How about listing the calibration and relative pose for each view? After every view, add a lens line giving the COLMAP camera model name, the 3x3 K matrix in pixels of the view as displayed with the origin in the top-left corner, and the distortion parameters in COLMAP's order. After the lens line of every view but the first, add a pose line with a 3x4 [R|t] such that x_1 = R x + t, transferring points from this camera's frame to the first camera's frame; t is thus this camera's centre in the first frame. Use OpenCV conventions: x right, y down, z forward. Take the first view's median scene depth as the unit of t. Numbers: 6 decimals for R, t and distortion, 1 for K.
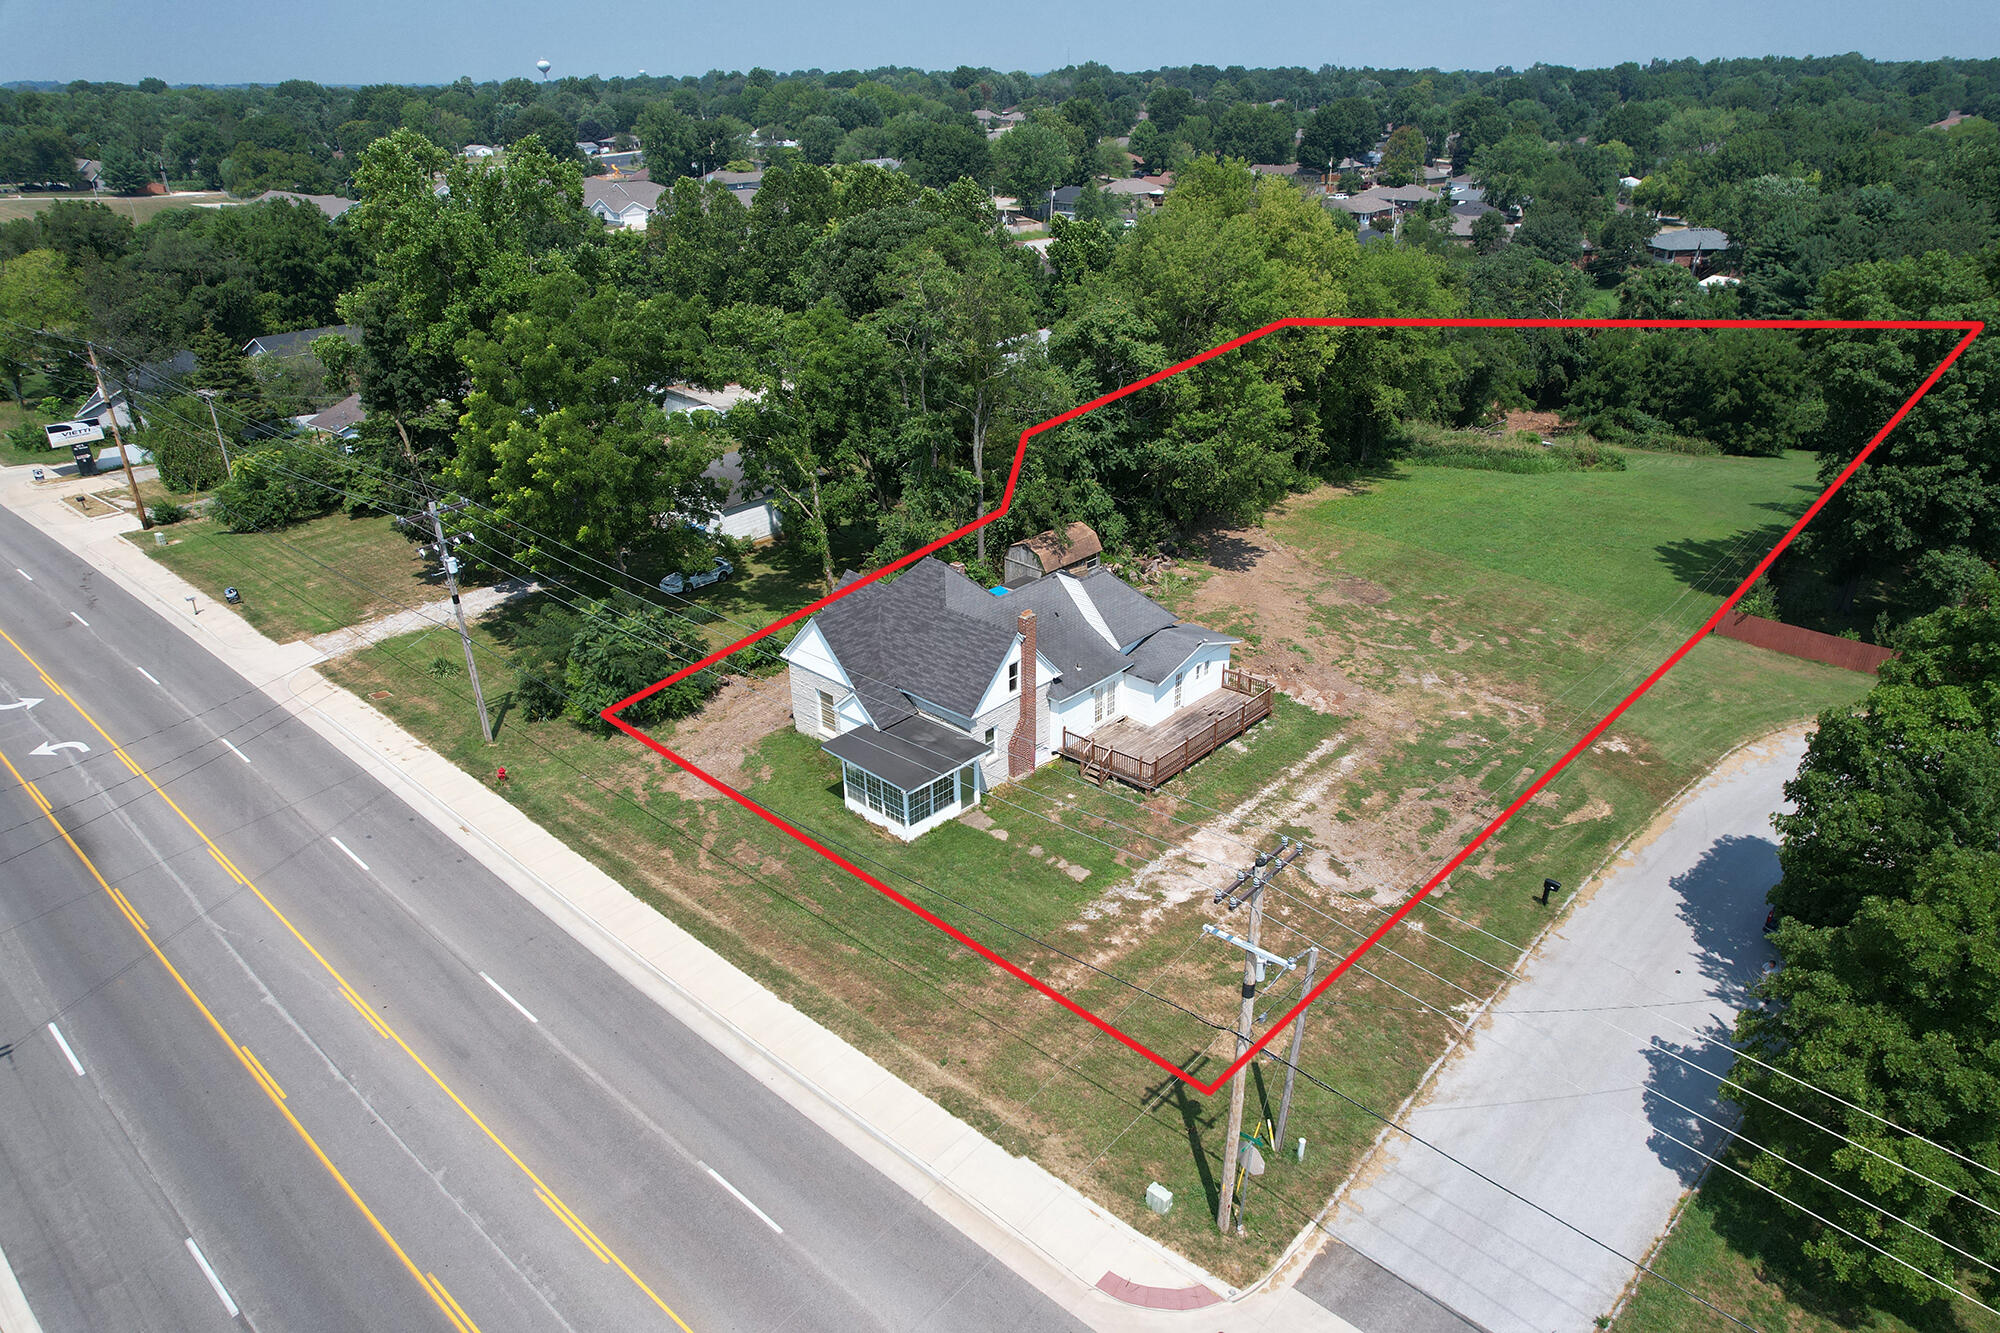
lens RADIAL K [[1272.3, 0, 1005.7], [0, 1272.3, 681.3], [0, 0, 1]] dist [-0.076754, 0.069213]
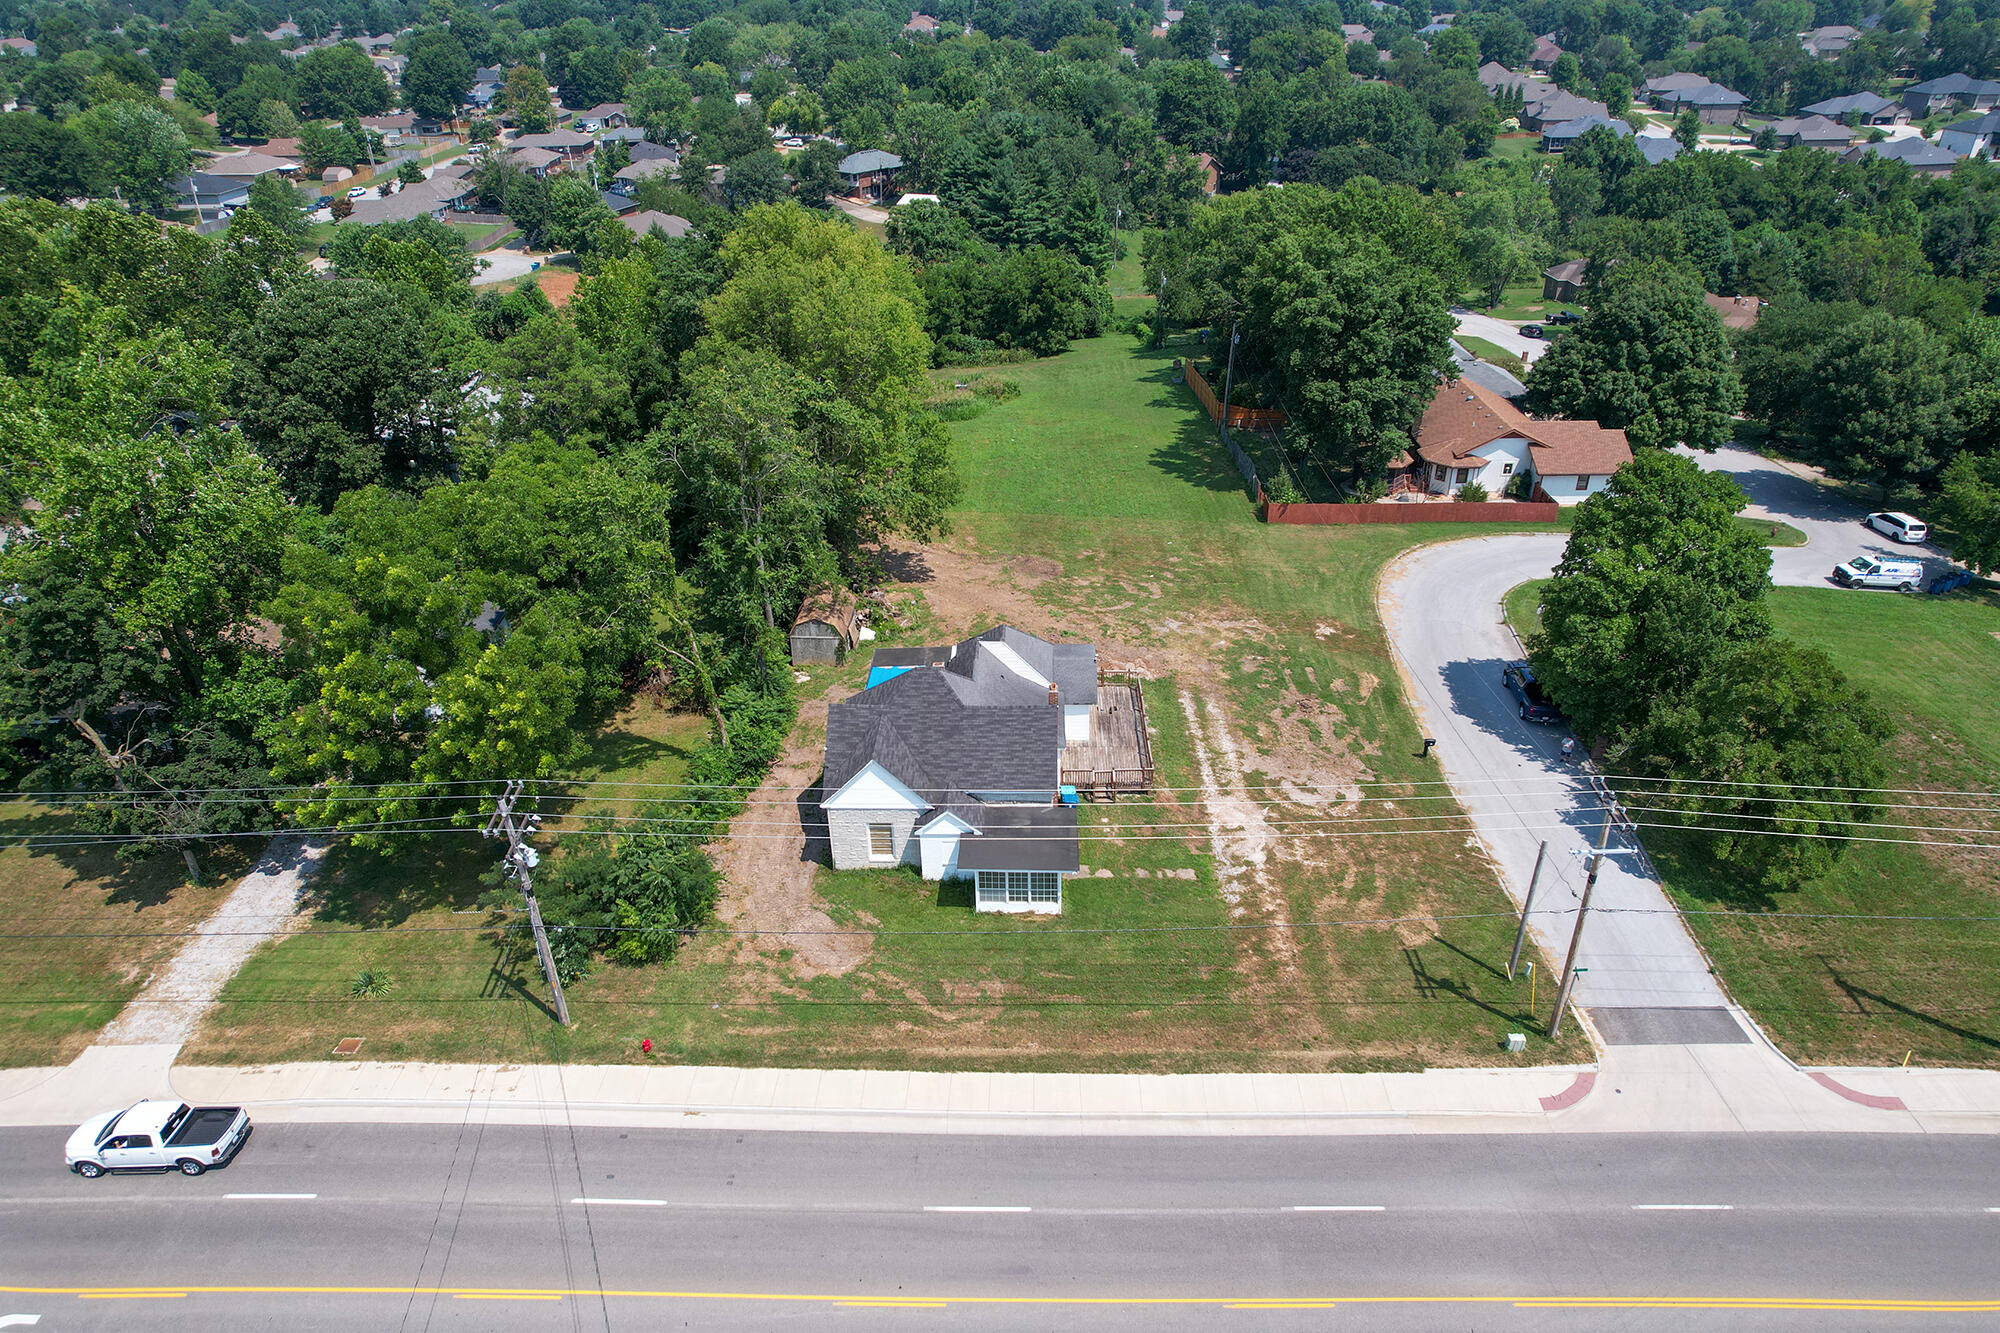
lens RADIAL K [[1272.3, 0, 1005.7], [0, 1272.3, 681.3], [0, 0, 1]] dist [-0.076754, 0.069213]
pose [[0.752691, -0.334629, 0.566992, -0.594338], [0.293962, 0.941404, 0.165361, -0.233579], [-0.589104, 0.042208, 0.806954, 0.094429]]
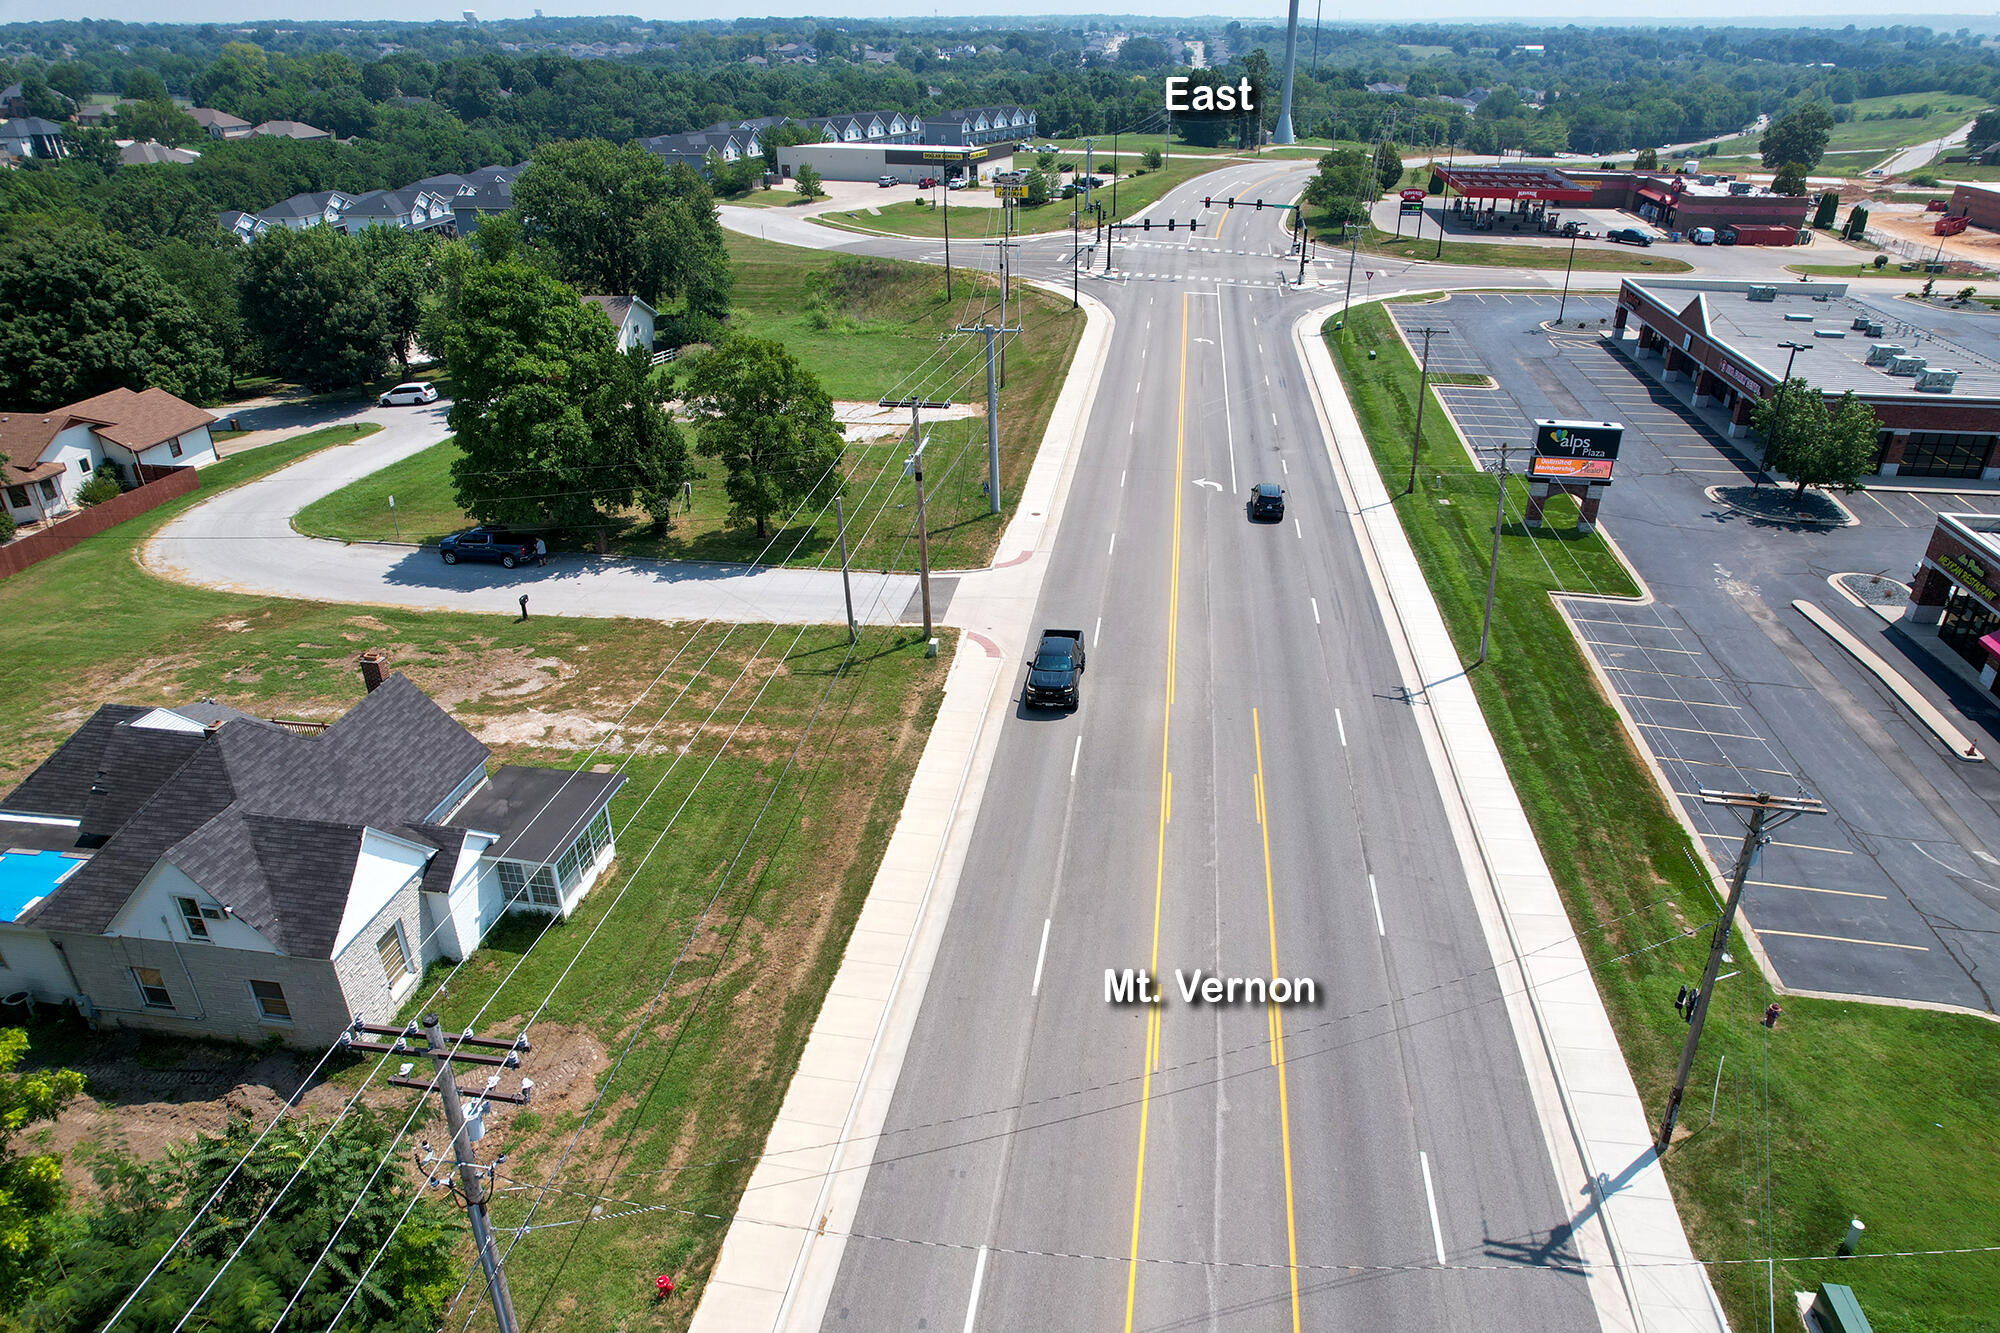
lens RADIAL K [[1272.3, 0, 1005.7], [0, 1272.3, 681.3], [0, 0, 1]] dist [-0.076754, 0.069213]
pose [[-0.551245, -0.379461, 0.743060, -0.726480], [0.372979, 0.684577, 0.626292, -0.353439], [-0.746335, 0.622386, -0.235839, 0.806323]]
